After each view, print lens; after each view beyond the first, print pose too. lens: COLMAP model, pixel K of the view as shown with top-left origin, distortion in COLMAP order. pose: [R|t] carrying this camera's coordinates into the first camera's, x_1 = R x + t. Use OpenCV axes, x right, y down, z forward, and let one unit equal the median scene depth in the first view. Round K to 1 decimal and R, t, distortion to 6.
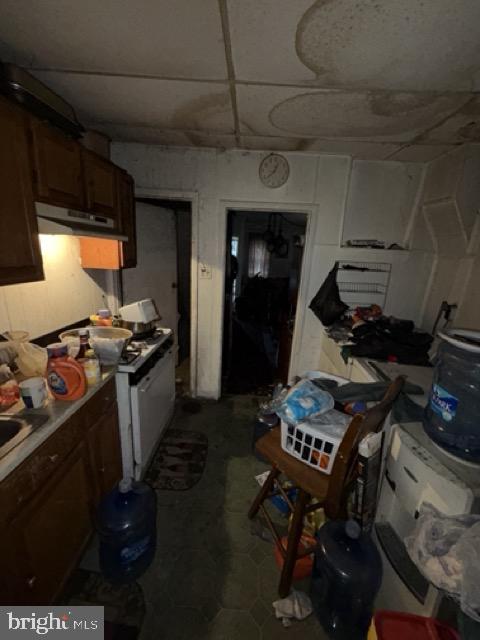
lens RADIAL K [[251.0, 0, 240.0], [0, 251.0, 320.0], [0, 0, 1]] dist [0.001934, 0.000362]
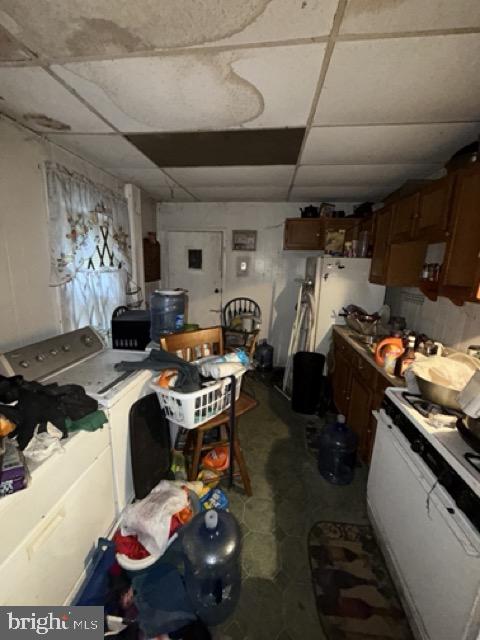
lens RADIAL K [[251.0, 0, 240.0], [0, 251.0, 320.0], [0, 0, 1]] dist [0.001934, 0.000362]
pose [[-0.993816, -0.094065, 0.058996, 0.096517], [-0.054098, 0.874201, 0.482541, -0.444622], [-0.096965, 0.476366, -0.873884, 1.696264]]
